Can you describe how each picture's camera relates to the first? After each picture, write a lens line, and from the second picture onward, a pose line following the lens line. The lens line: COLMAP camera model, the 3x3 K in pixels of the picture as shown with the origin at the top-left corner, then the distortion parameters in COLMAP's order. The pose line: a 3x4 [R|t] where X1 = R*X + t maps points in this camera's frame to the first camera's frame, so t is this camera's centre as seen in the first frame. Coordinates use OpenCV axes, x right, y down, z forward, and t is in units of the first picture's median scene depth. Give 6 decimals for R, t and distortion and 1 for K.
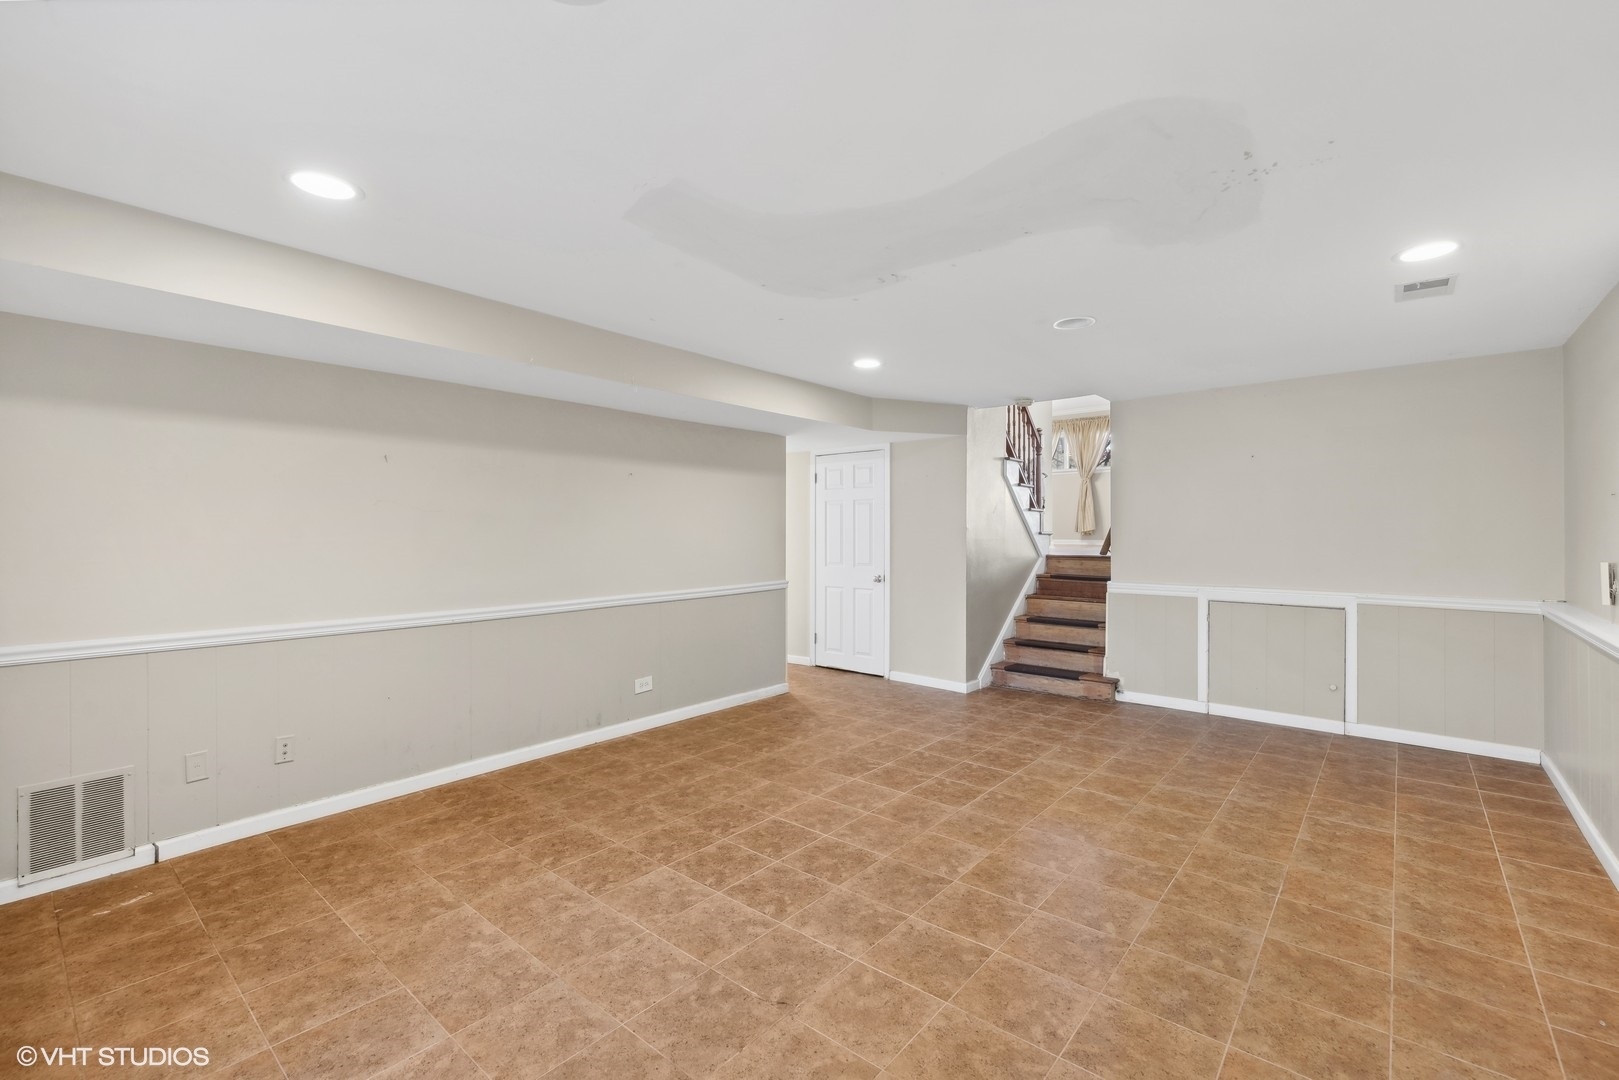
lens RADIAL K [[698.6, 0, 807.7], [0, 698.6, 538.1], [0, 0, 1]] dist [0.009652, 0.000128]
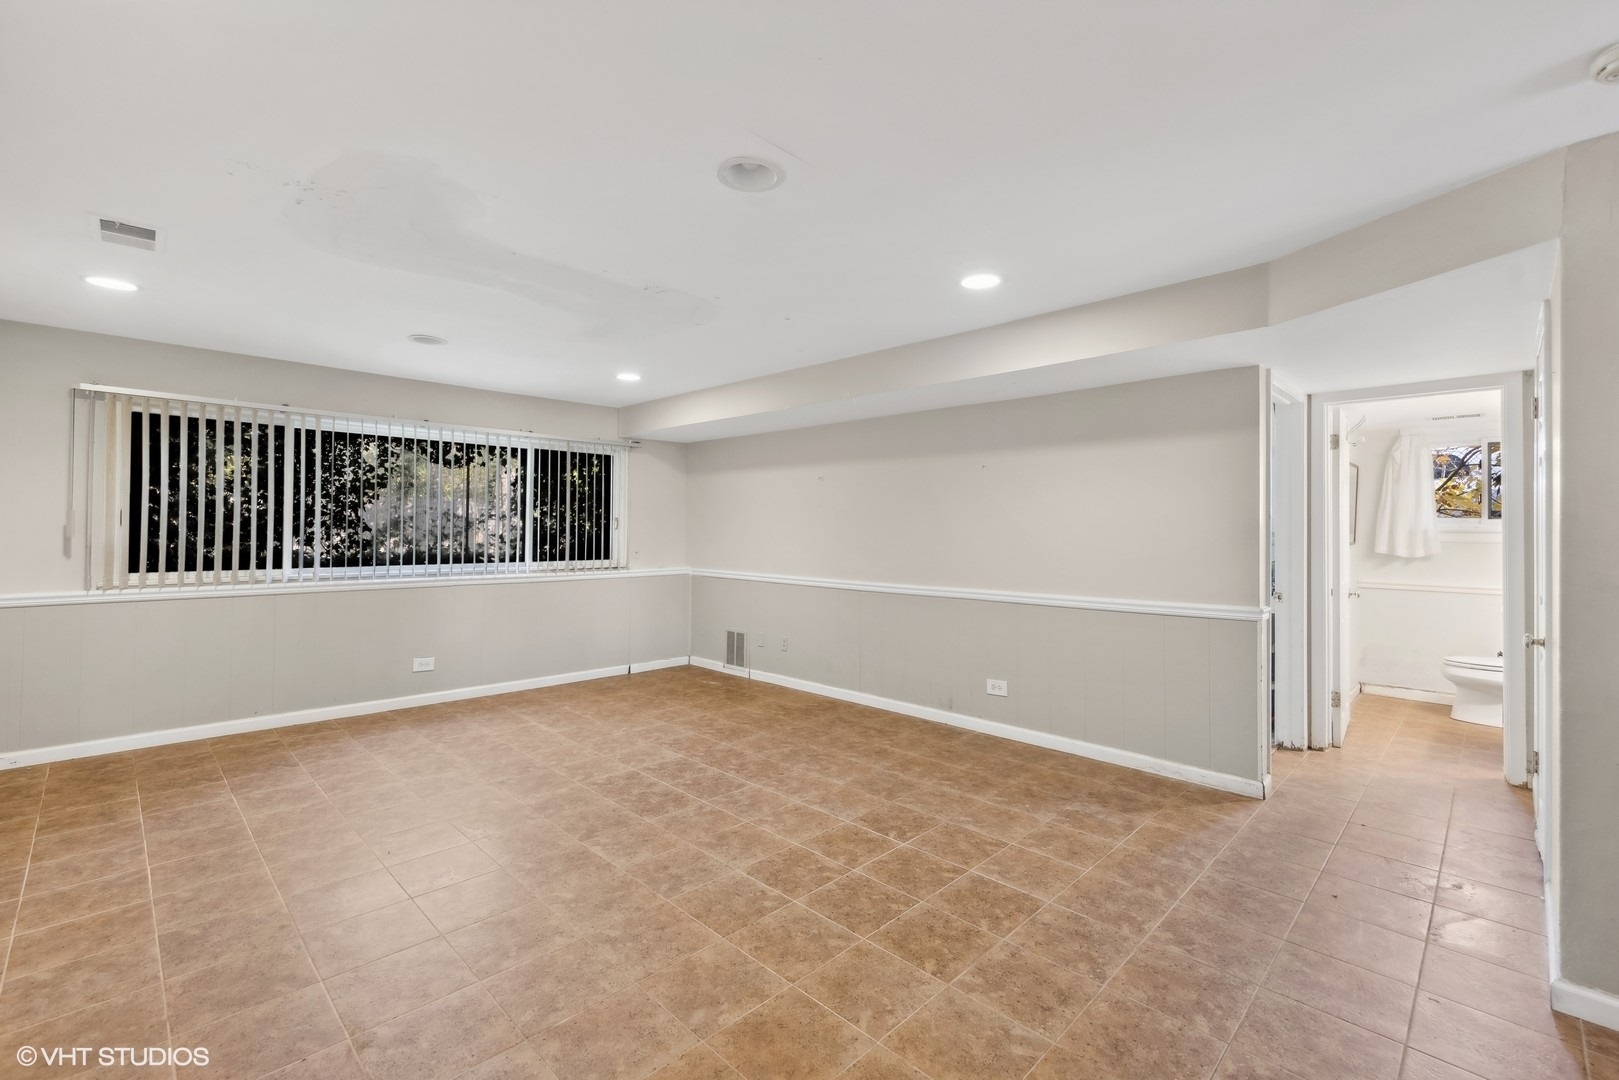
lens RADIAL K [[698.6, 0, 808.7], [0, 698.6, 527.6], [0, 0, 1]] dist [0.009652, 0.000128]
pose [[-0.084783, -0.000146, -0.996399, 0.945676], [-0.011531, 0.999933, 0.000835, -0.004660], [0.996333, 0.011560, -0.084779, 1.074544]]
